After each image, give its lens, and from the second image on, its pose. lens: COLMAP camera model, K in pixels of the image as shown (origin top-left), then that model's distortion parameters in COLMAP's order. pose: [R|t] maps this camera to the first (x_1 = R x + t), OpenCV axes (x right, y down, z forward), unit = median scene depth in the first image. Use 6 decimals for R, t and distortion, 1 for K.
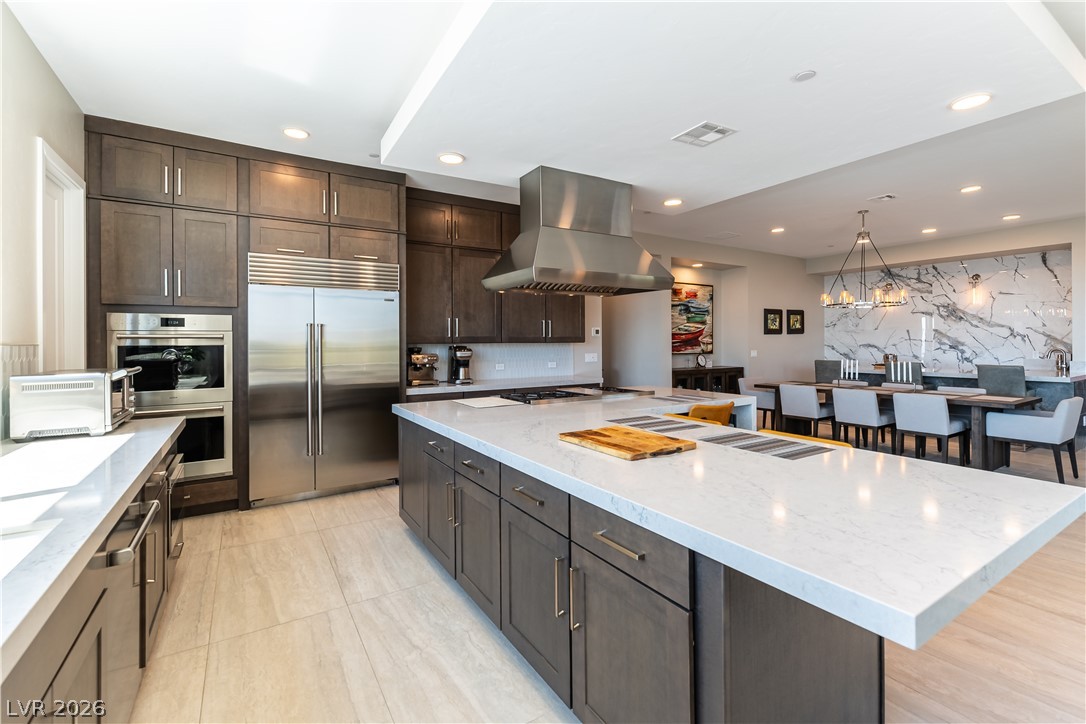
lens RADIAL K [[474.5, 0, 531.3], [0, 474.5, 344.6], [0, 0, 1]] dist [-0.003697, -0.001448]
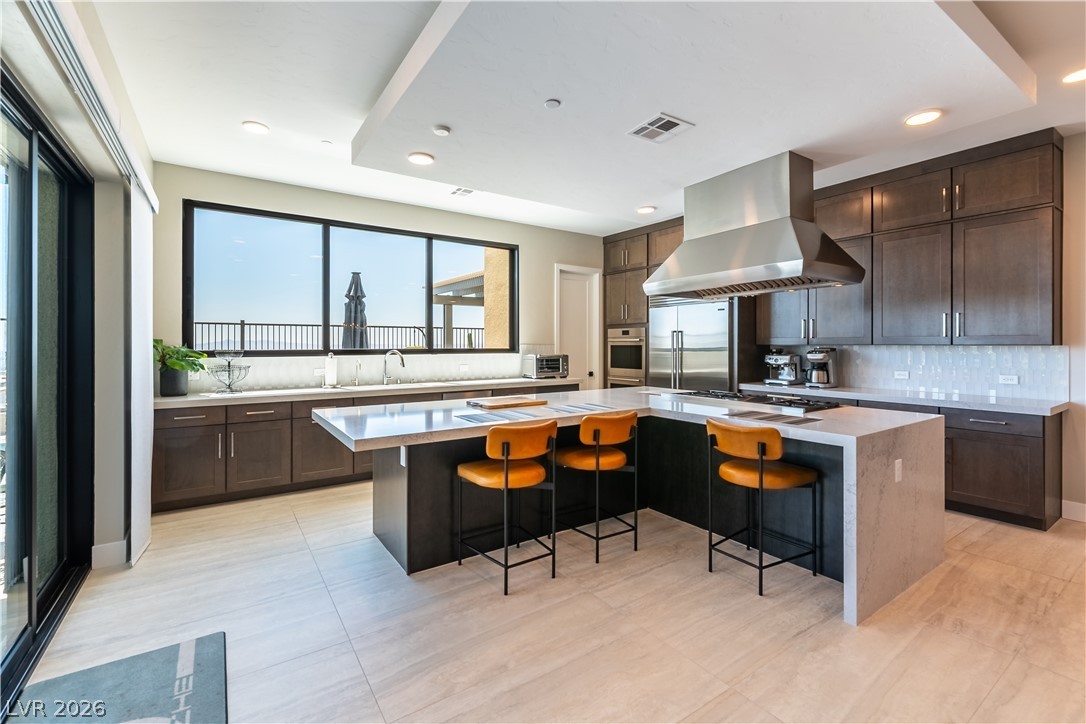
lens RADIAL K [[474.5, 0, 558.0], [0, 474.5, 341.5], [0, 0, 1]] dist [-0.003697, -0.001448]
pose [[0.066662, 0.004228, -0.997767, 1.105670], [0.001884, 0.999989, 0.004363, -0.022155], [0.997774, -0.002171, 0.066653, 0.609649]]
